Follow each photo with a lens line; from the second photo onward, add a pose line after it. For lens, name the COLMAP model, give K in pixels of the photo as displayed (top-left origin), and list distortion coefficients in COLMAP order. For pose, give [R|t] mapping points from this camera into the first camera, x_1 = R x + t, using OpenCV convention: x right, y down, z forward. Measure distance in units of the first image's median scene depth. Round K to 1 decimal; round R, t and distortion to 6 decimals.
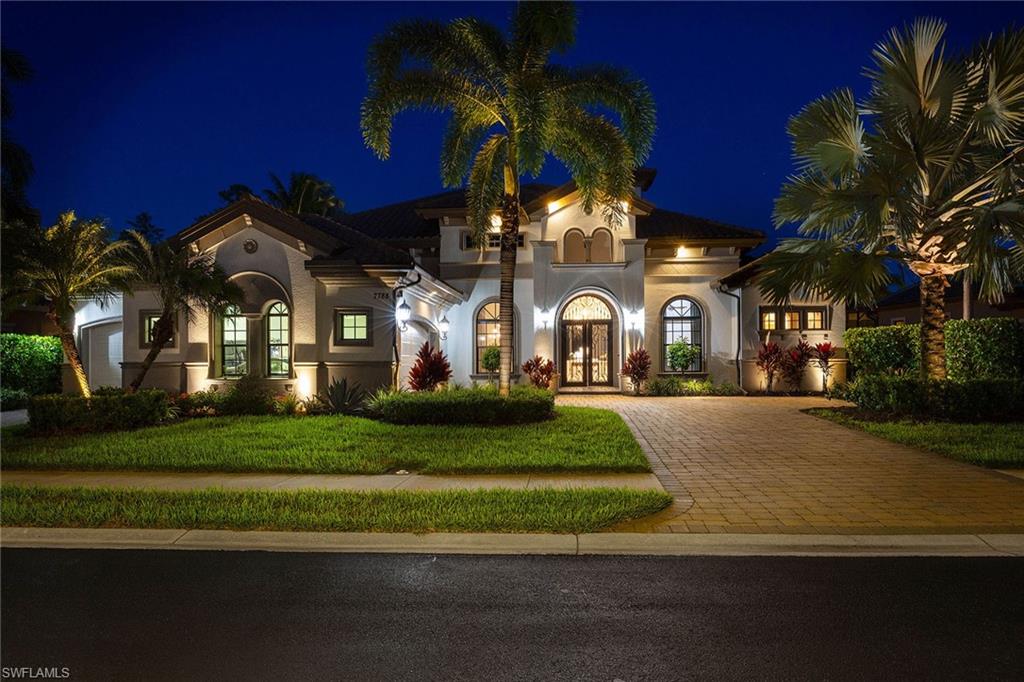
lens RADIAL K [[606.0, 0, 522.0], [0, 606.0, 363.4], [0, 0, 1]] dist [-0.016553, -0.001060]
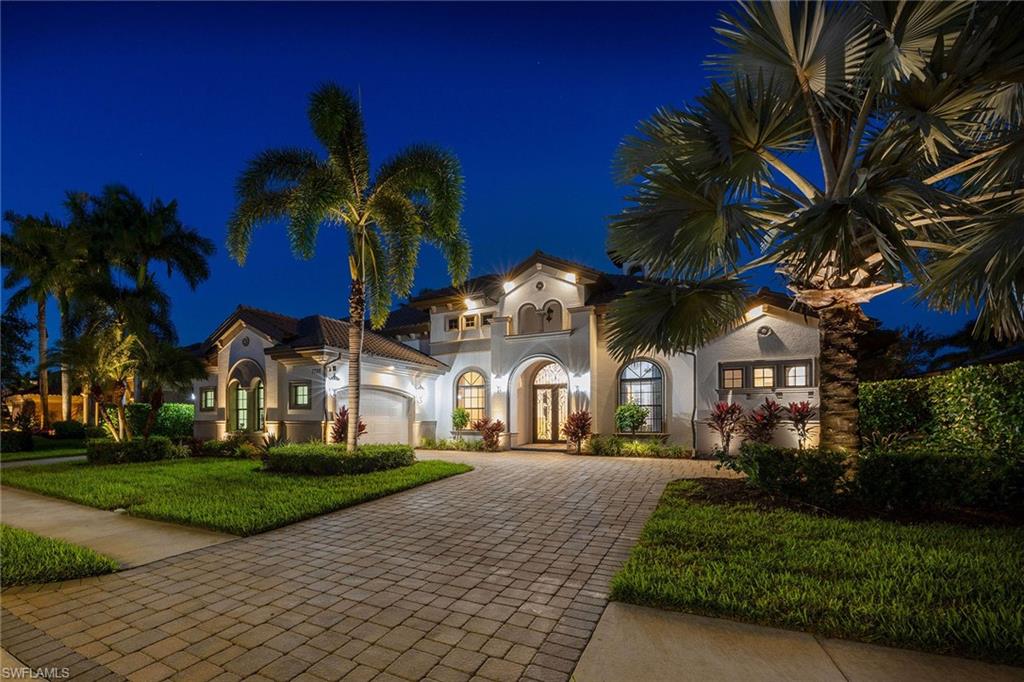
lens RADIAL K [[443.6, 0, 406.0], [0, 443.6, 417.9], [0, 0, 1]] dist [-0.005787, -0.000124]
pose [[0.881318, 0.003312, -0.472512, 0.288052], [-0.006630, 0.999964, -0.005358, -0.003915], [0.472477, 0.007855, 0.881308, 0.172932]]
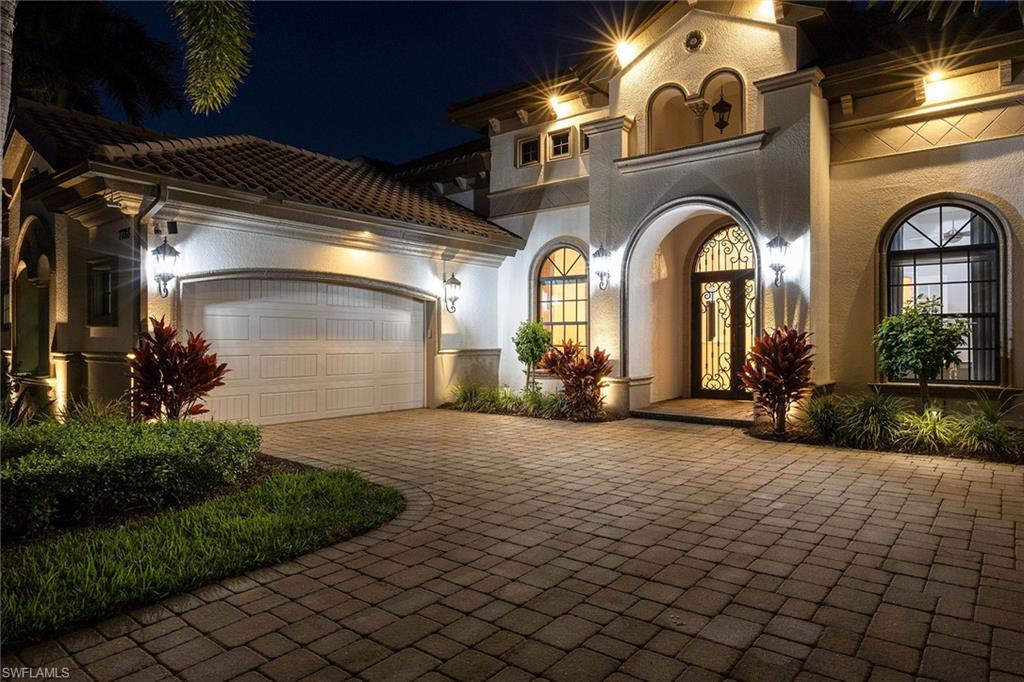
lens RADIAL K [[606.0, 0, 515.3], [0, 606.0, 340.0], [0, 0, 1]] dist [-0.016553, -0.001060]
pose [[0.830586, 0.006815, -0.556849, 0.270023], [-0.007908, 0.999969, 0.000442, -0.013016], [0.556835, 0.004037, 0.830613, 0.536924]]
